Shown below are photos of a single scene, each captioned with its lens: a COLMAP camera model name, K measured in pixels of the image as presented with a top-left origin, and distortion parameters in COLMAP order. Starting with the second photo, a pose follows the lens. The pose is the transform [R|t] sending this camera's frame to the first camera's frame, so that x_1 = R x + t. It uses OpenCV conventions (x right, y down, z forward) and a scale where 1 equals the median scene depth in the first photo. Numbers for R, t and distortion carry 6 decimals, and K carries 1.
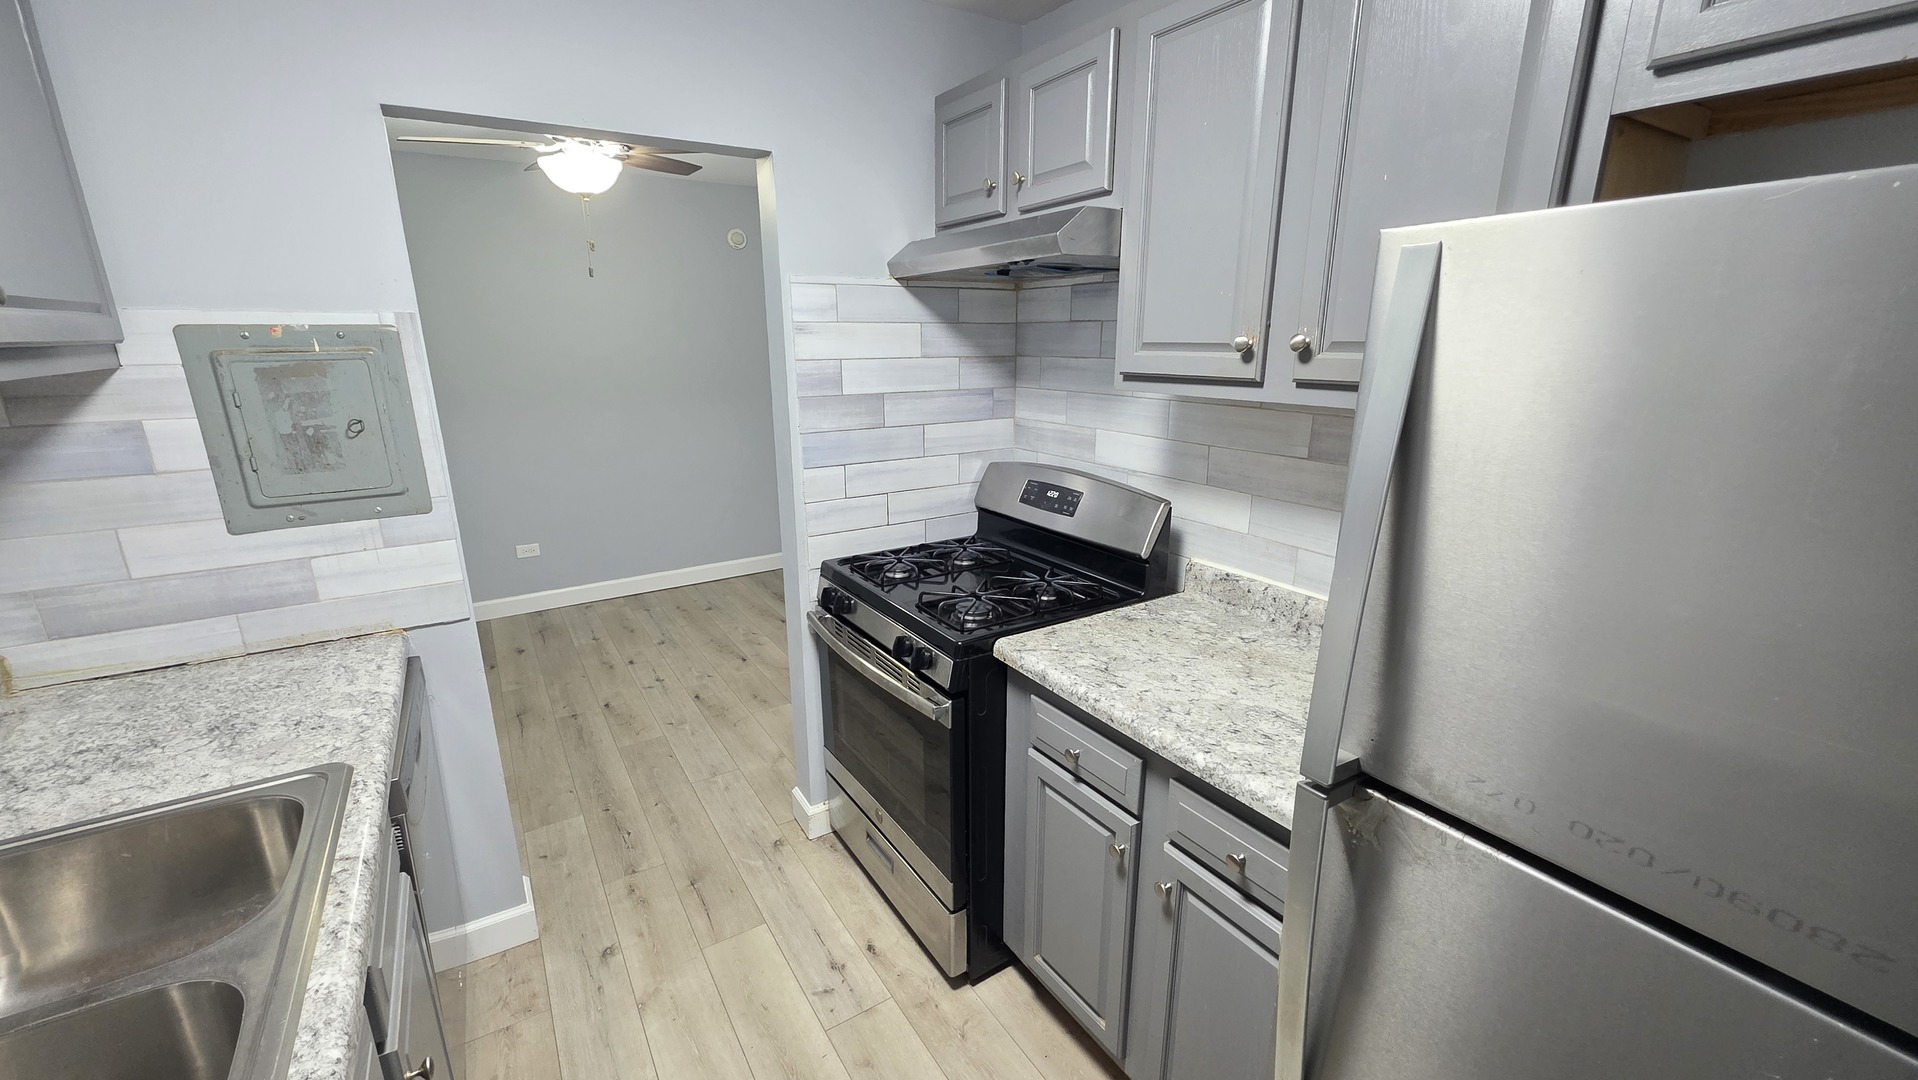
lens RADIAL K [[764.6, 0, 951.8], [0, 764.6, 546.5], [0, 0, 1]] dist [0.003725, -0.000340]
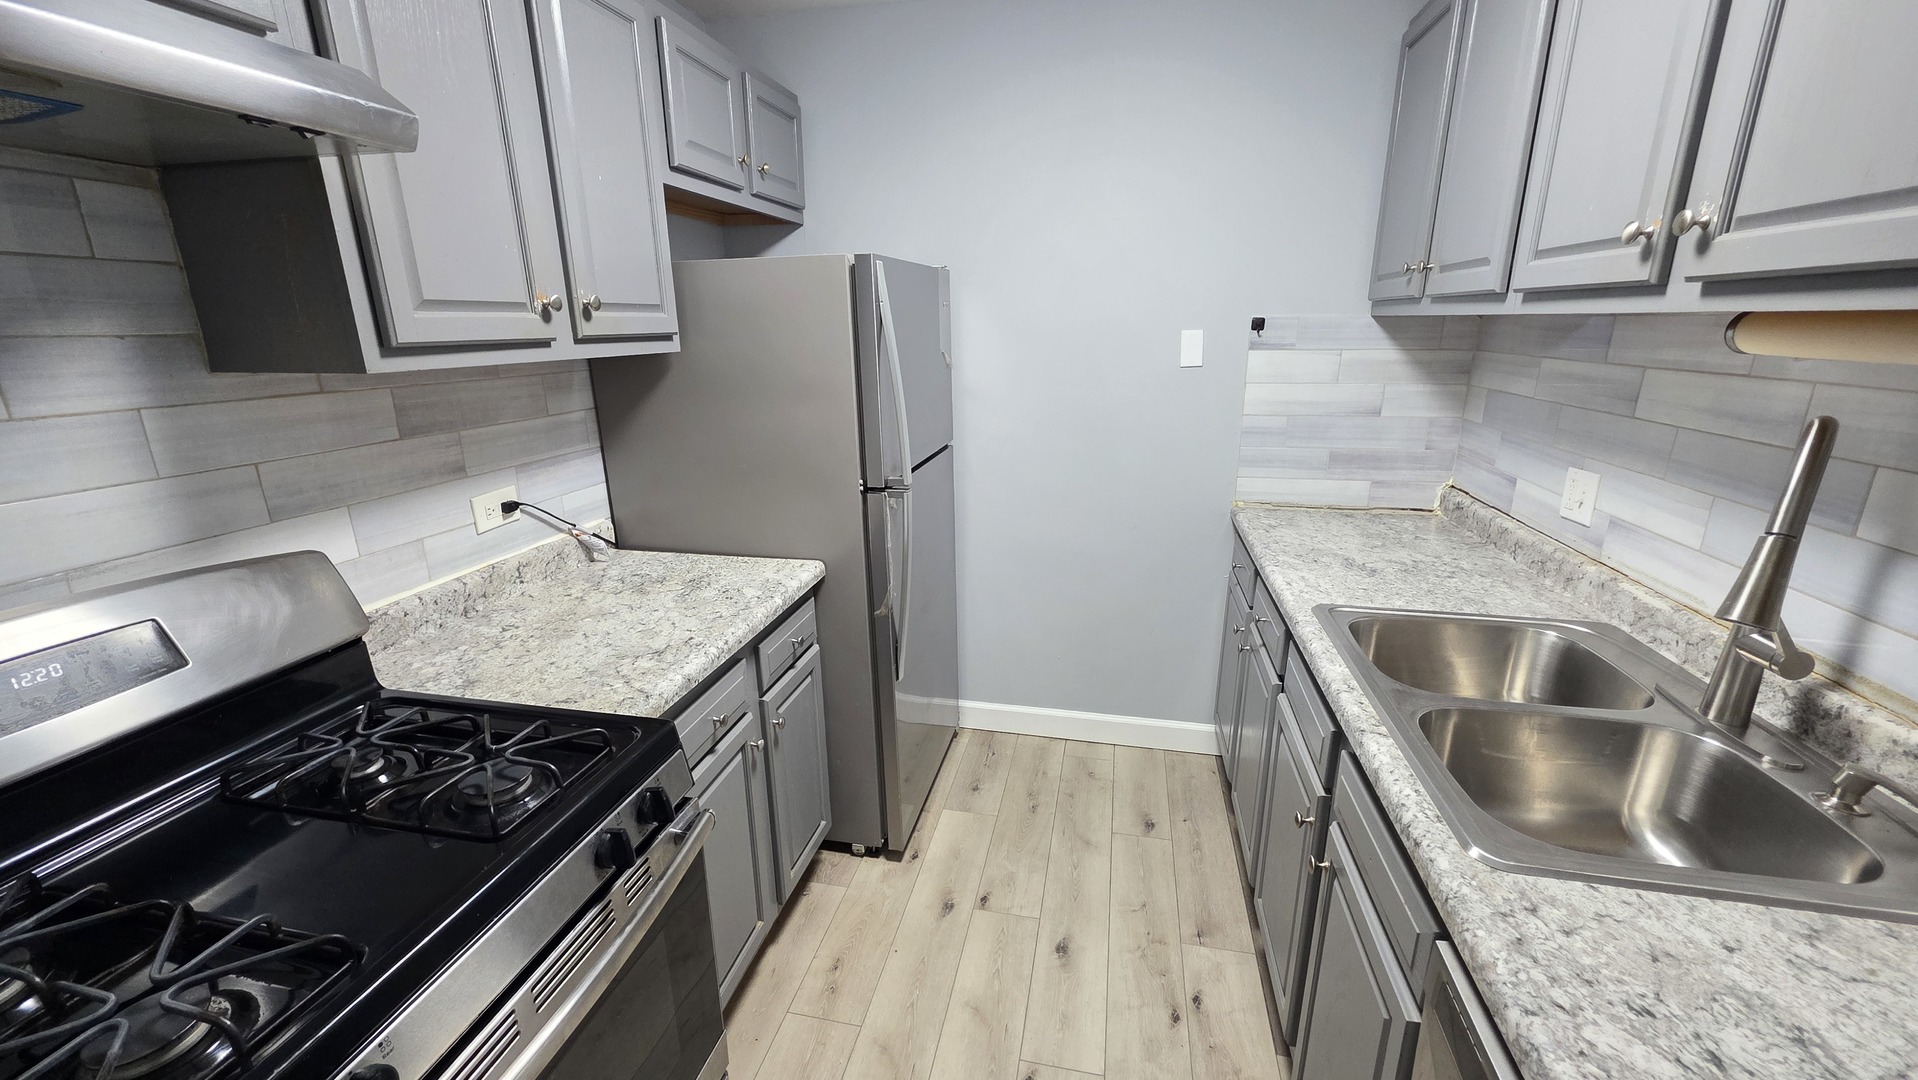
lens RADIAL K [[764.6, 0, 951.8], [0, 764.6, 546.5], [0, 0, 1]] dist [0.003725, -0.000340]
pose [[-0.711532, -0.185118, 0.677830, -0.640008], [0.200655, 0.870970, 0.448497, -0.287571], [-0.673394, 0.455130, -0.582578, 1.190950]]
